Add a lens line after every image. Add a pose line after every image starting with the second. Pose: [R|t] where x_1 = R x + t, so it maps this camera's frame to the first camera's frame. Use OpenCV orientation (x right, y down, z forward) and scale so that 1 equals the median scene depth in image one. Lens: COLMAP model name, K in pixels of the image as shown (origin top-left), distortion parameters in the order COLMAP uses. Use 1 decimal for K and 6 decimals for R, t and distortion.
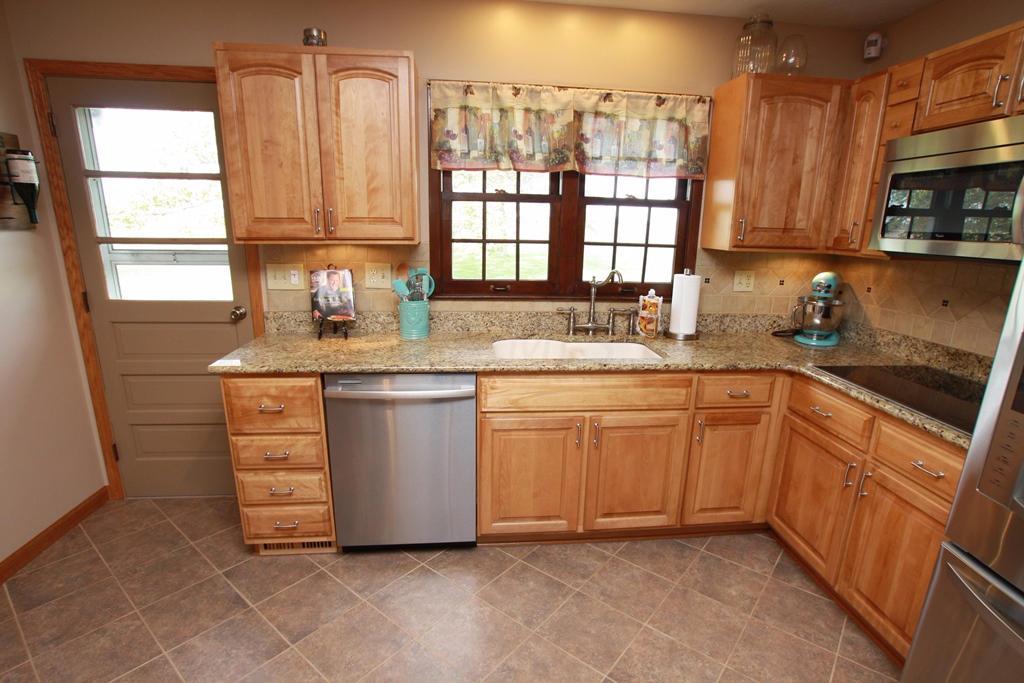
lens RADIAL K [[520.9, 0, 519.7], [0, 520.9, 360.8], [0, 0, 1]] dist [-0.069292, 0.033724]
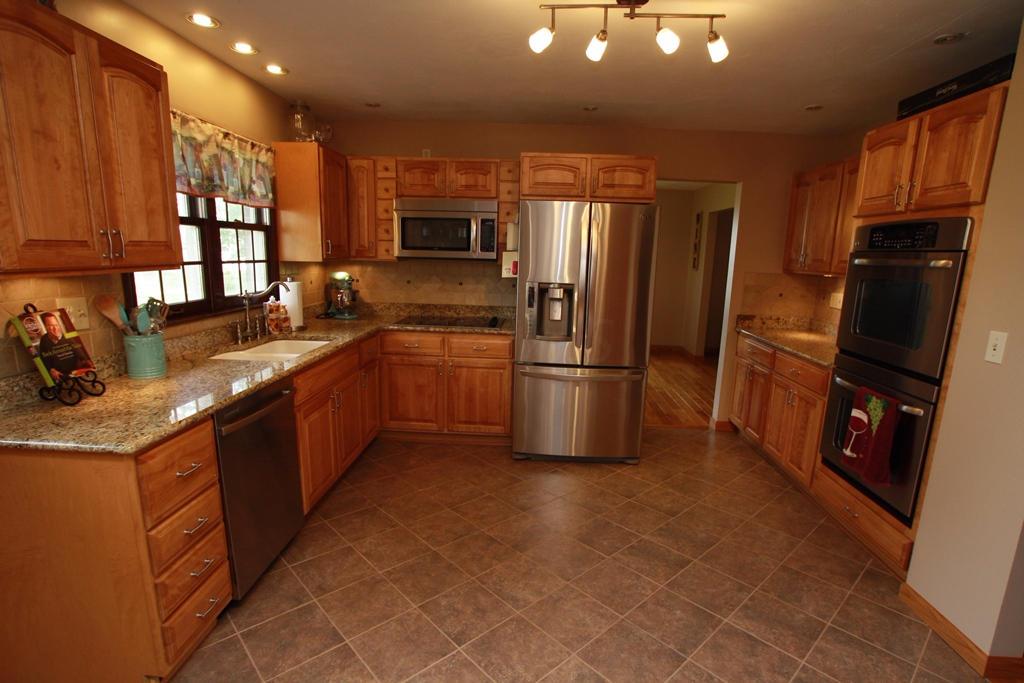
lens RADIAL K [[520.9, 0, 519.7], [0, 520.9, 360.8], [0, 0, 1]] dist [-0.069292, 0.033724]
pose [[0.147379, -0.223112, 0.963587, -1.005366], [0.235133, 0.954199, 0.184976, -0.088696], [-0.960725, 0.199309, 0.193090, 0.253570]]
